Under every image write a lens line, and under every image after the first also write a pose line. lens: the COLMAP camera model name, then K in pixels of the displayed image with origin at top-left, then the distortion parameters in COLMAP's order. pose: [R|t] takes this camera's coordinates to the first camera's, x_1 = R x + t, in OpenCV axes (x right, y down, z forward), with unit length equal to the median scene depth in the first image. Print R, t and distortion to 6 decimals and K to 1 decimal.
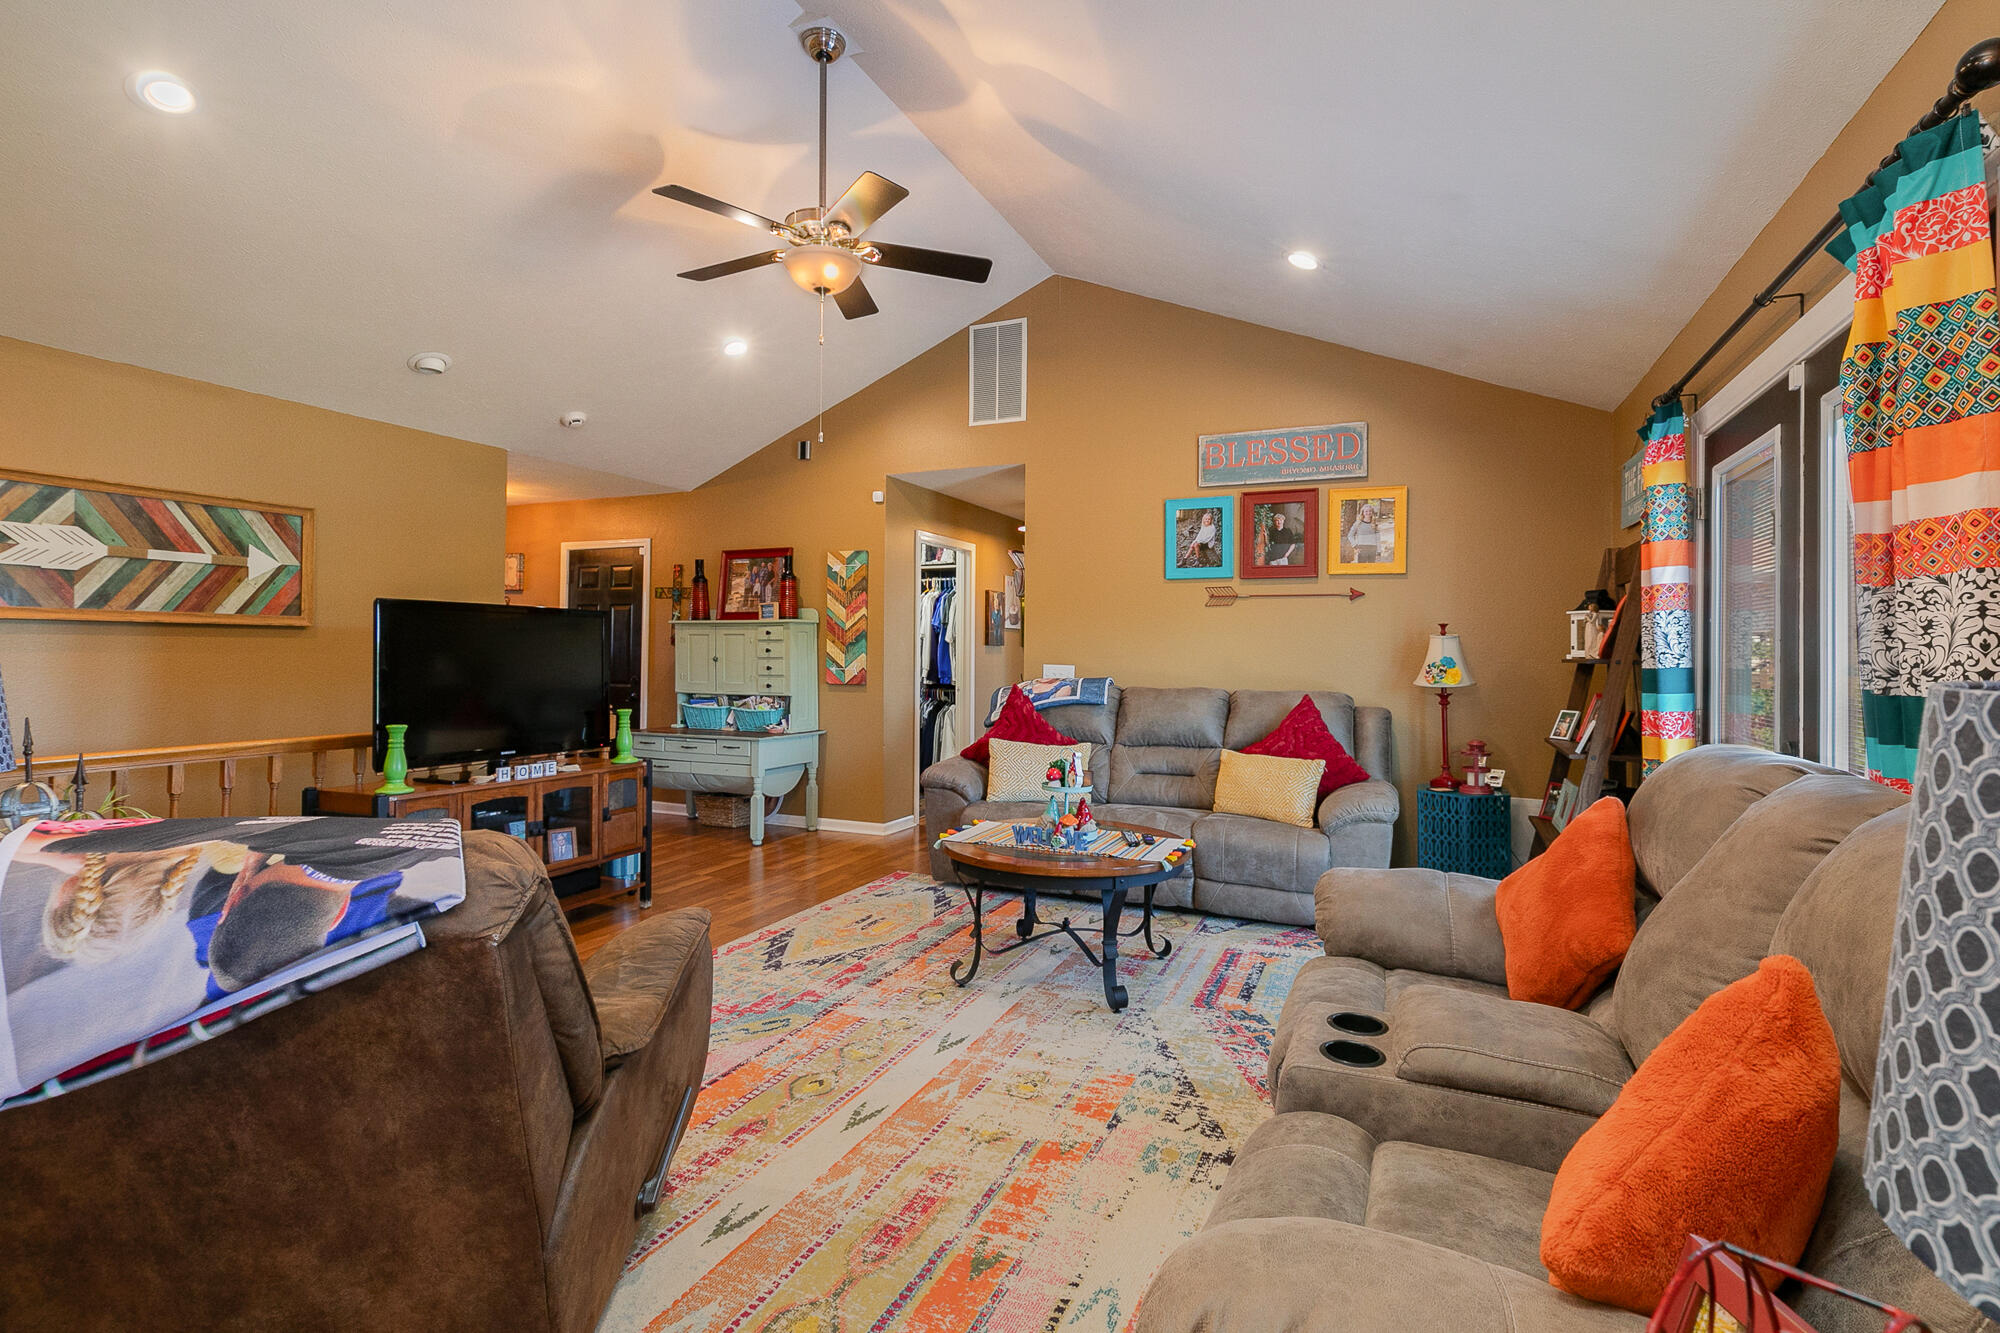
lens RADIAL K [[927.7, 0, 1000.7], [0, 927.7, 658.7], [0, 0, 1]] dist [0.000455, -0.000950]
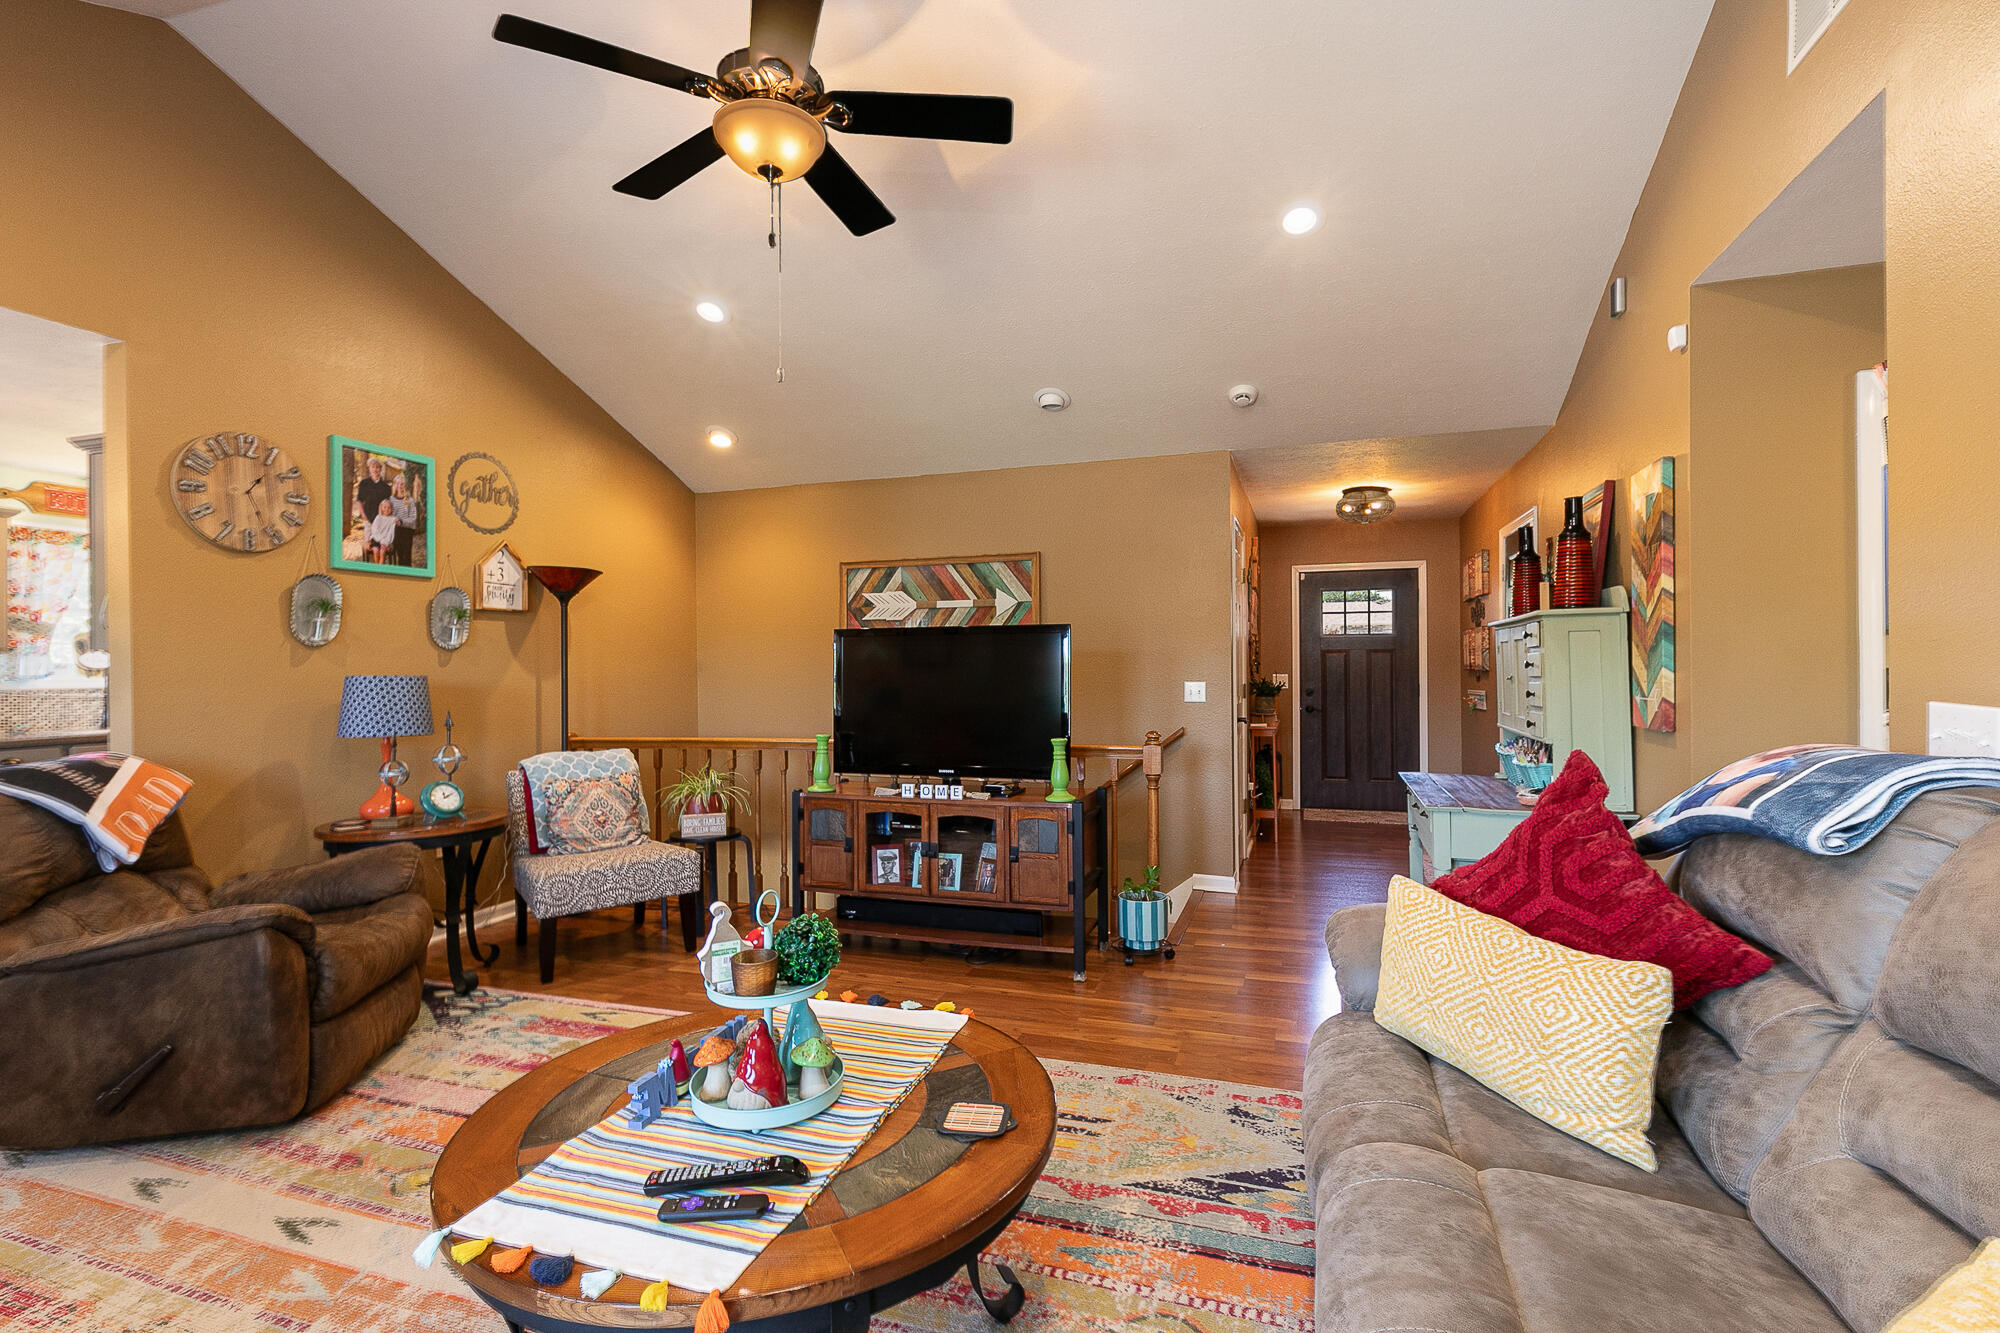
lens RADIAL K [[888.8, 0, 1002.8], [0, 888.8, 669.3], [0, 0, 1]] dist [0.003228, 0.000374]
pose [[0.107271, -0.005652, -0.994214, 0.449058], [0.002698, 0.999982, -0.005394, -0.005350], [0.994226, -0.002104, 0.107284, 0.954513]]
